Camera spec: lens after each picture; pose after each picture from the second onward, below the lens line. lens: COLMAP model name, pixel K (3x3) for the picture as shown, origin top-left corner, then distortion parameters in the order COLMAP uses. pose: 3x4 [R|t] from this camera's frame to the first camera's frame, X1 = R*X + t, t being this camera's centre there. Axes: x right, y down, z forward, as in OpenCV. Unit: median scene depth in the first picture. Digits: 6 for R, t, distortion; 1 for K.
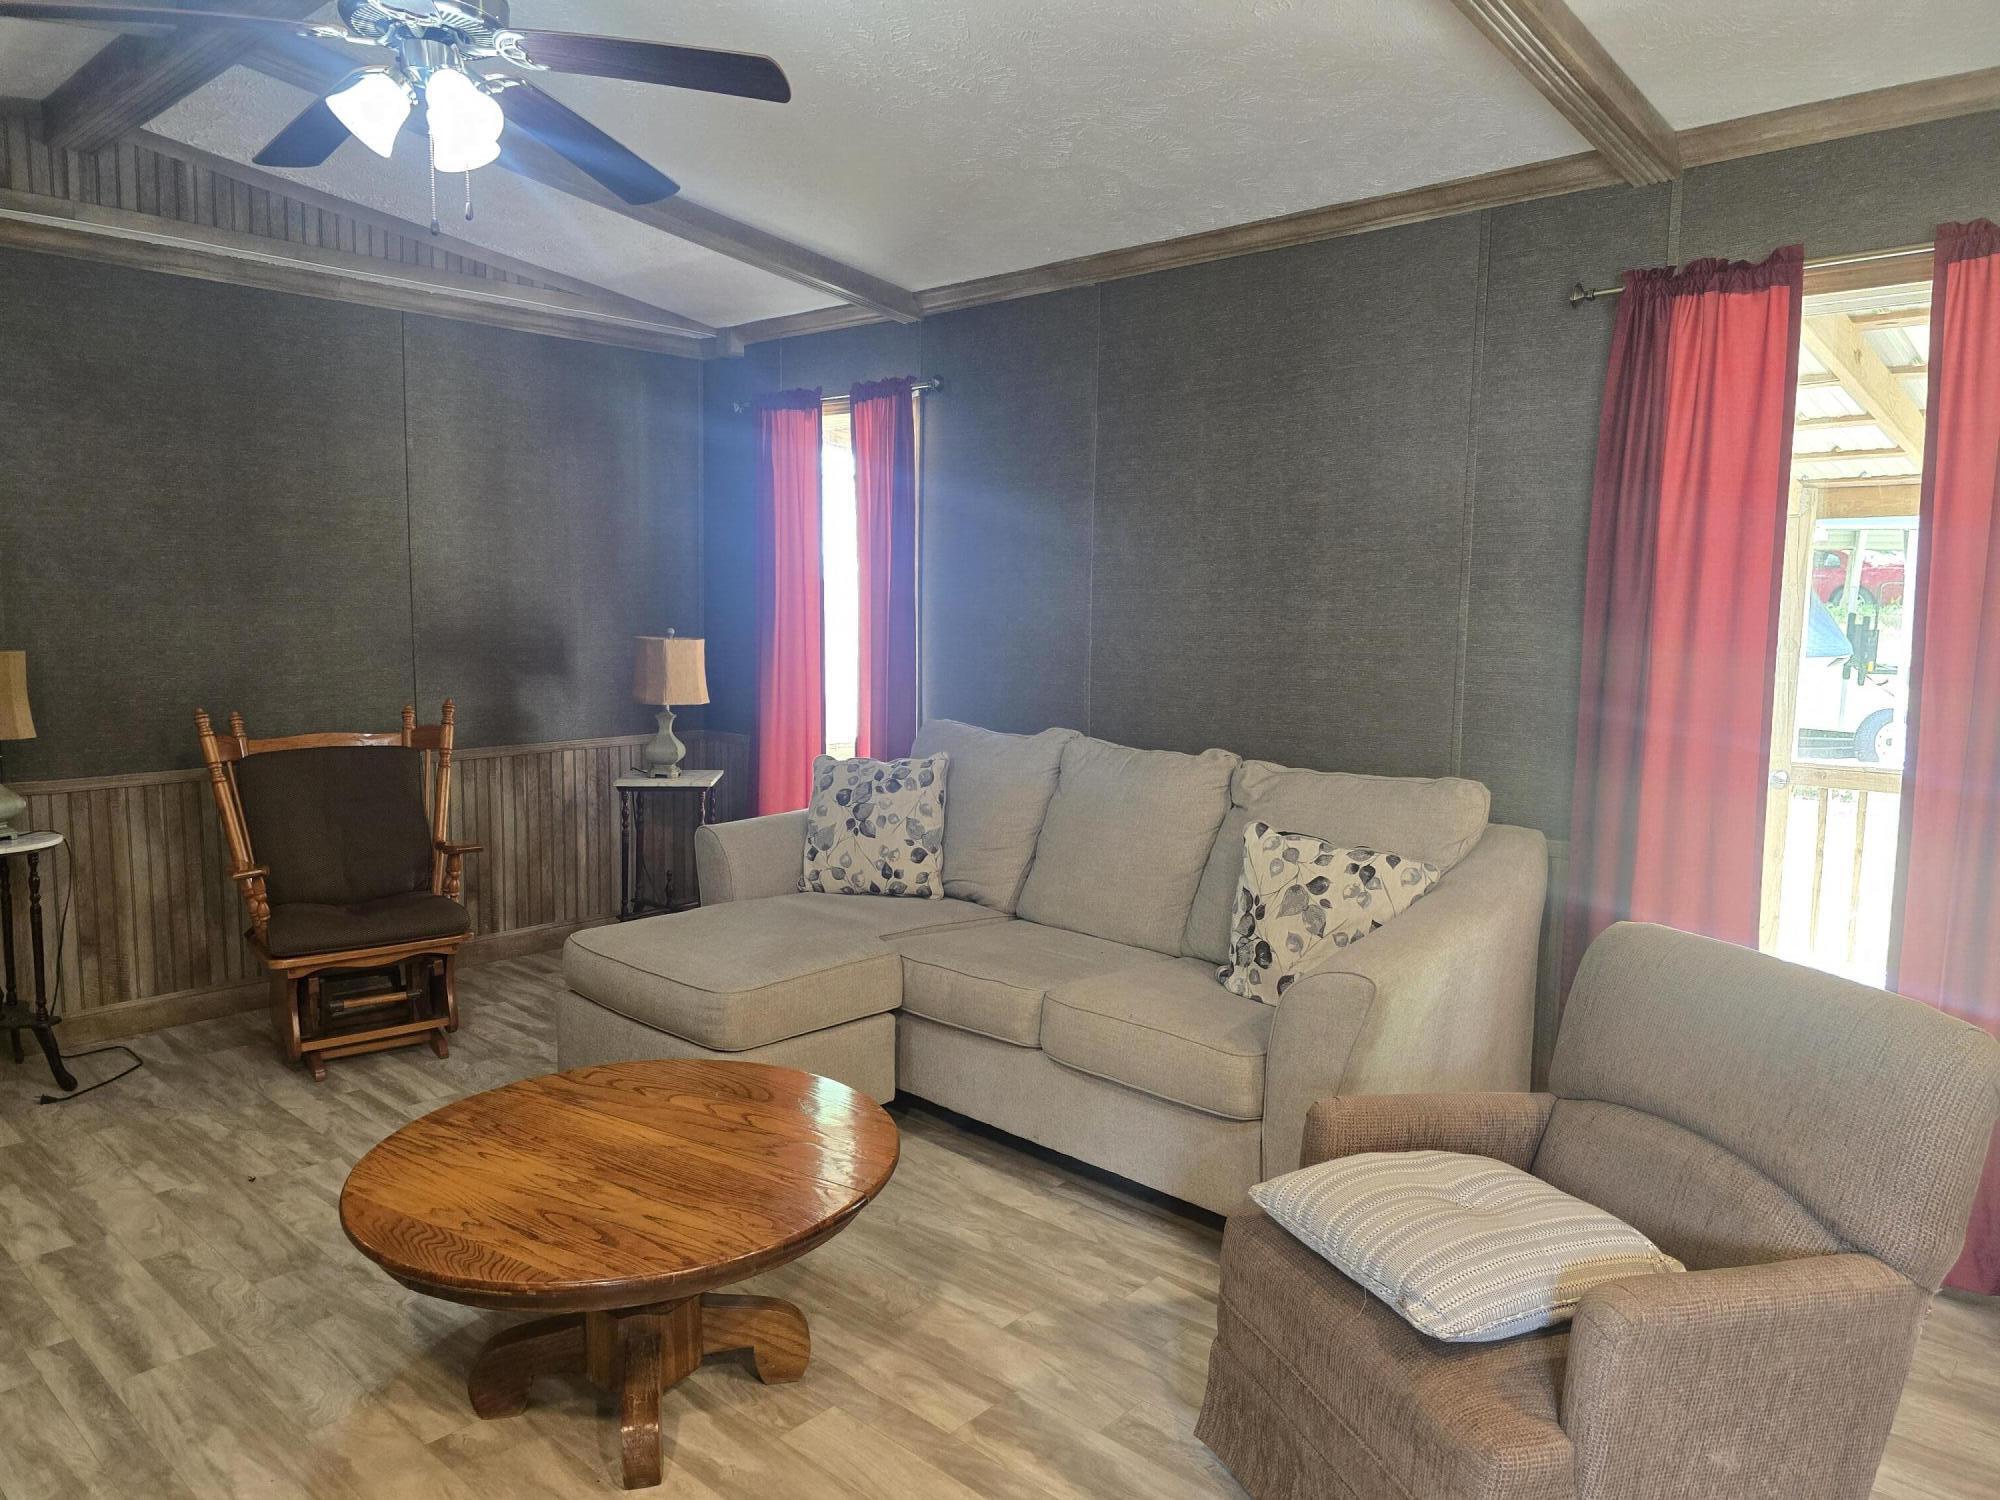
lens RADIAL K [[1347.5, 0, 995.0], [0, 1347.5, 750.4], [0, 0, 1]] dist [0.059309, -0.057892]
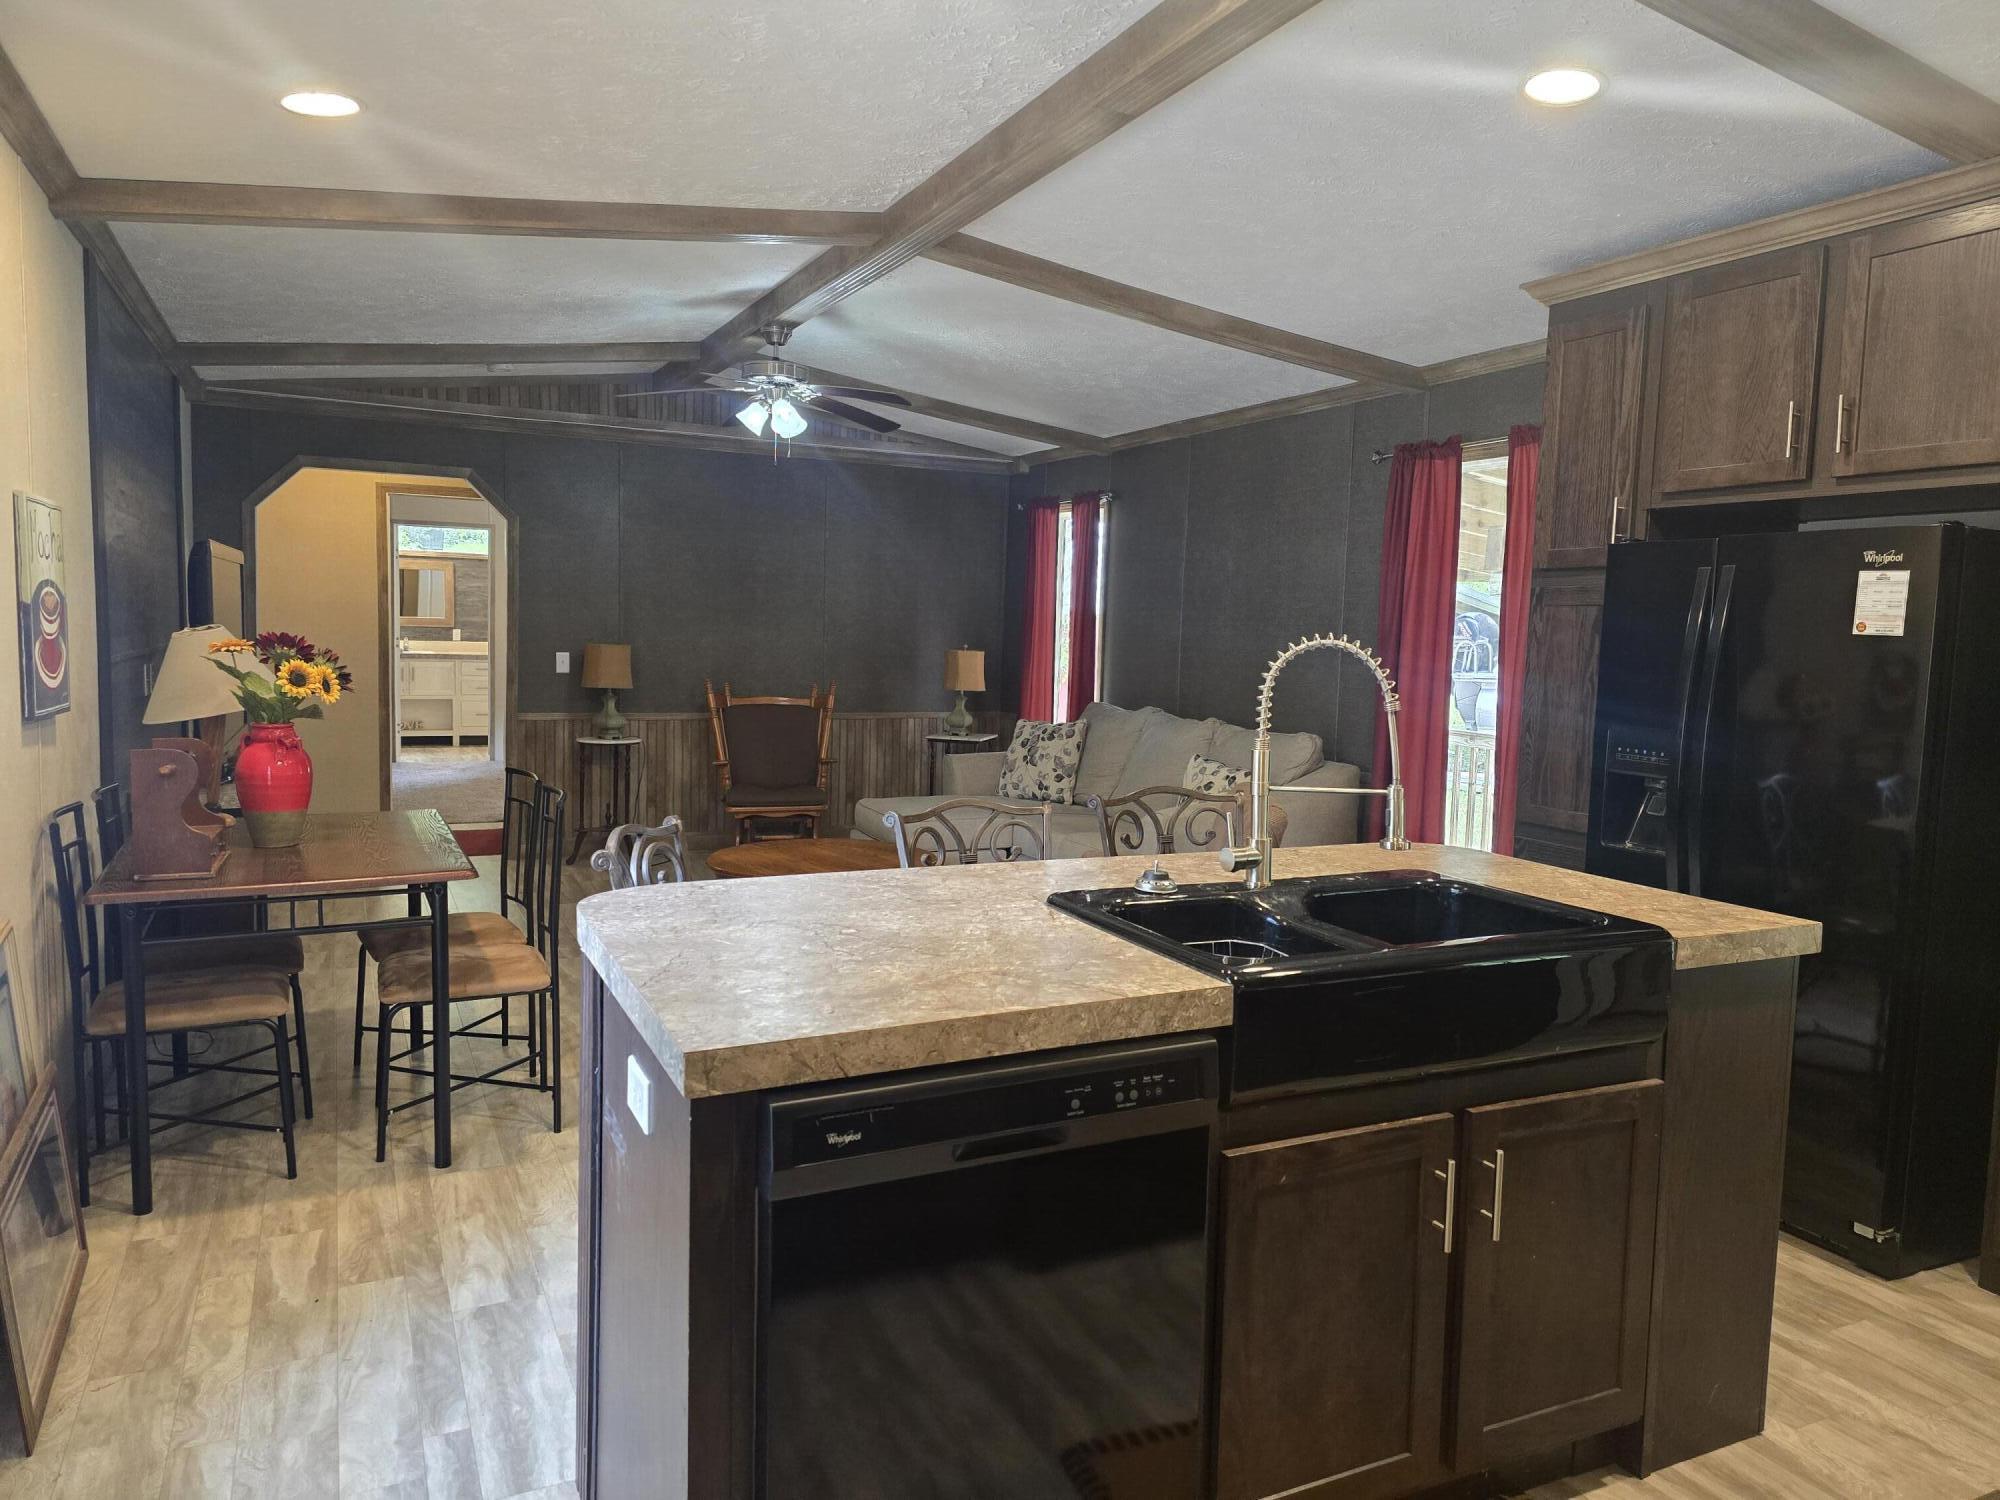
lens RADIAL K [[1347.5, 0, 1012.8], [0, 1347.5, 750.0], [0, 0, 1]] dist [0.059309, -0.057892]
pose [[0.931308, 0.048854, -0.360940, 0.494811], [-0.058749, 0.998137, -0.016485, 0.073772], [0.359462, 0.036558, 0.932443, -0.595351]]
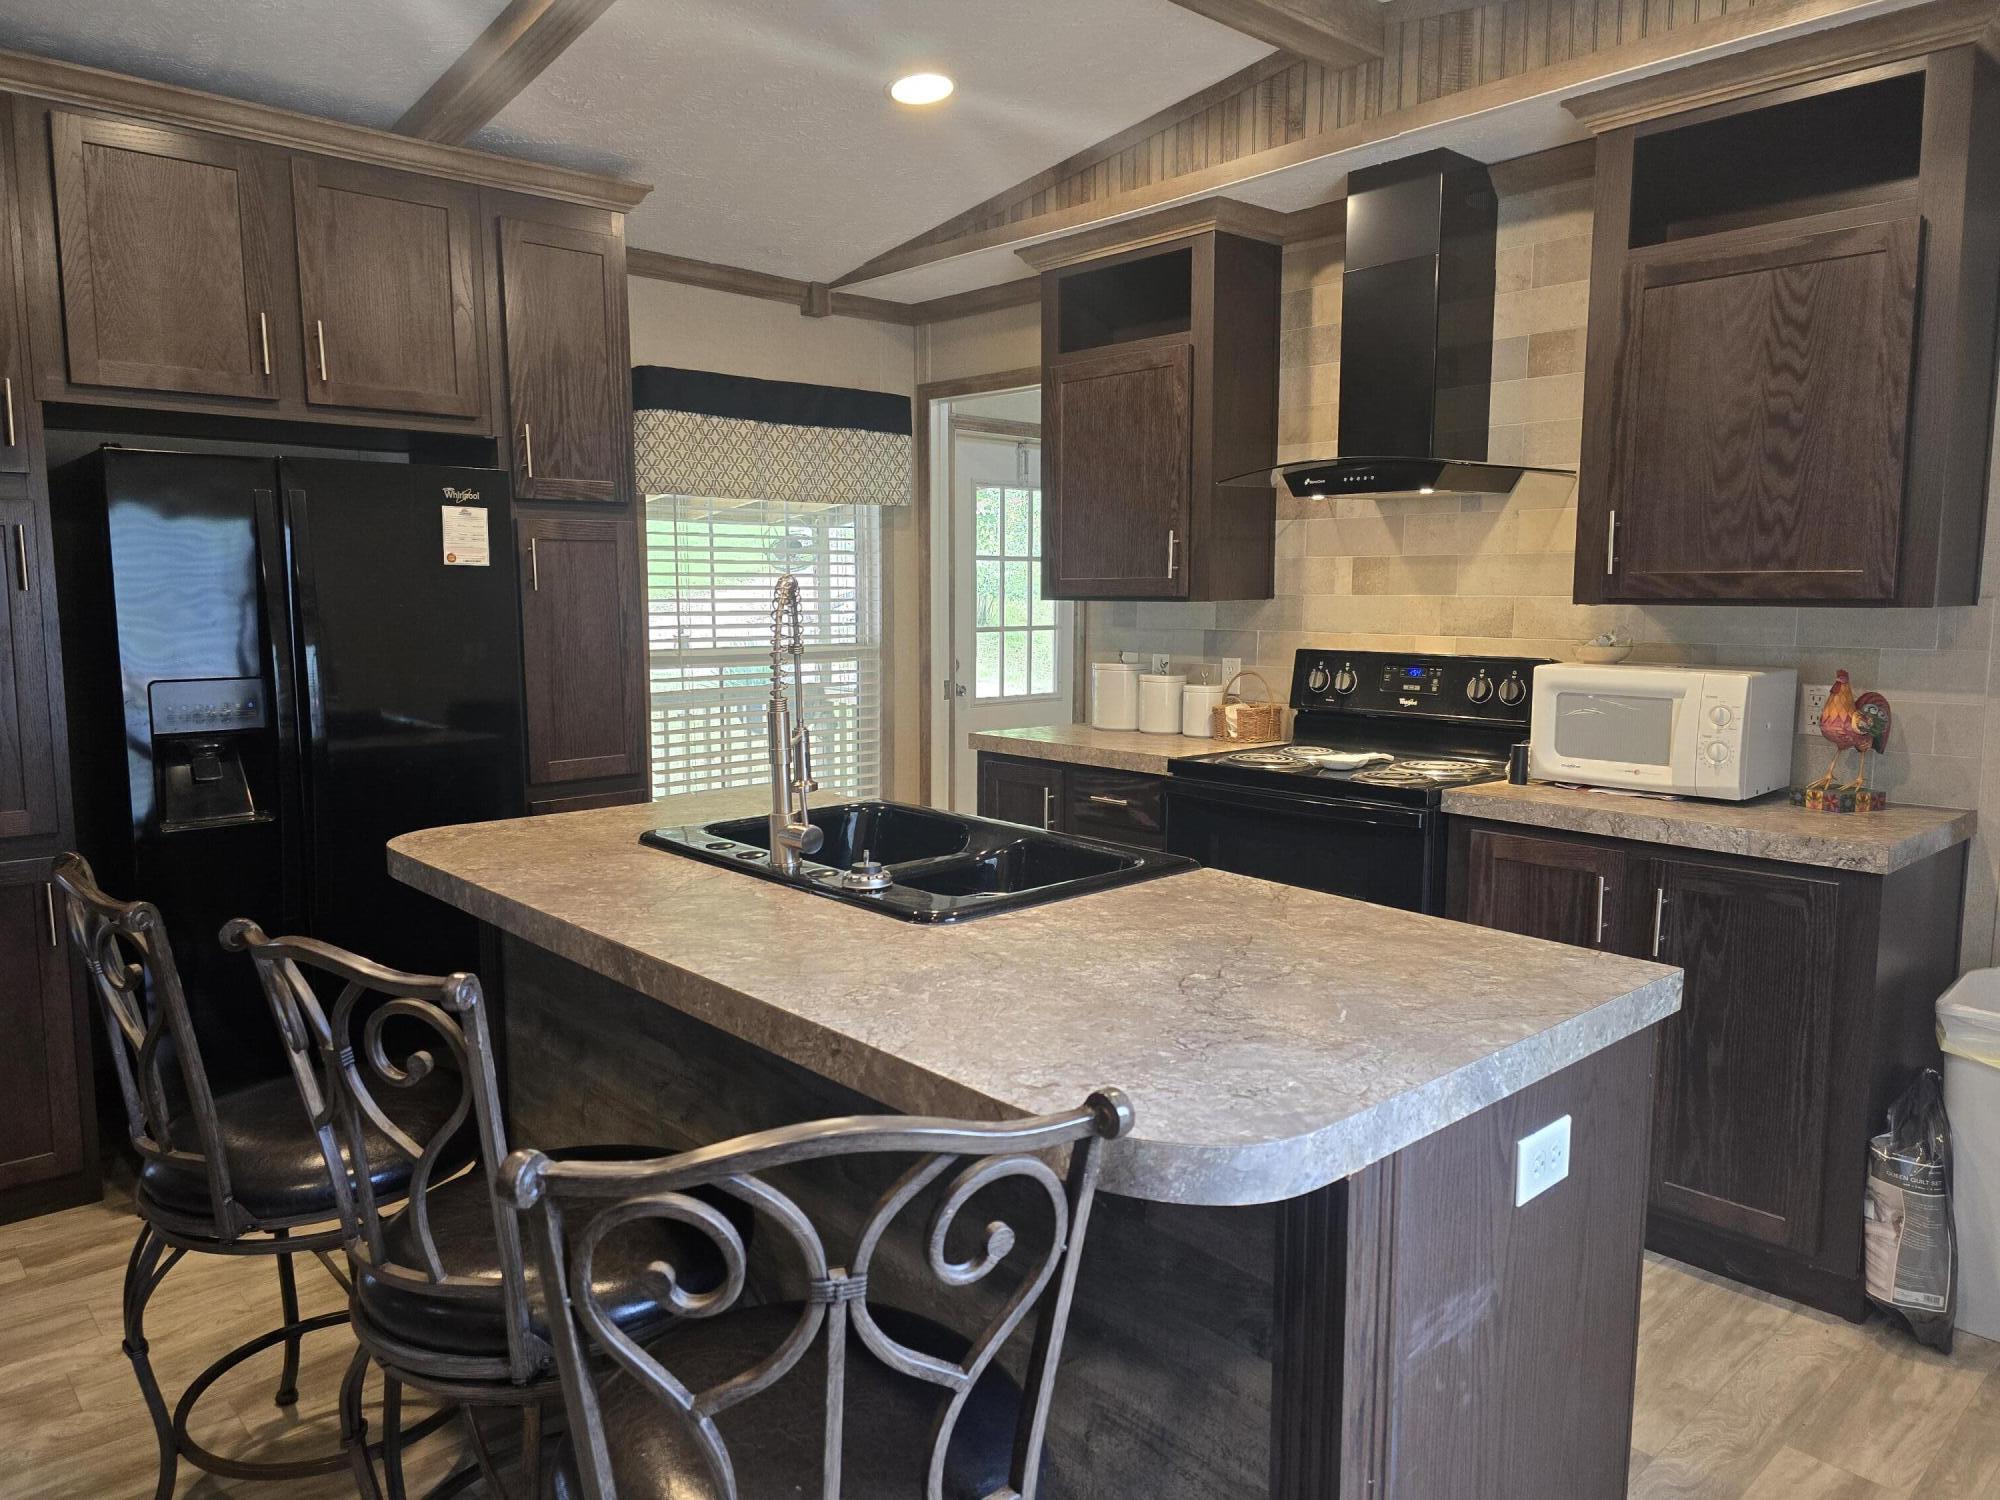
lens RADIAL K [[1347.5, 0, 990.8], [0, 1347.5, 749.4], [0, 0, 1]] dist [0.059309, -0.057892]
pose [[0.104031, -0.135032, 0.985365, -2.360416], [0.112518, 0.985978, 0.123237, -0.191502], [-0.988189, 0.098051, 0.117766, 1.513941]]
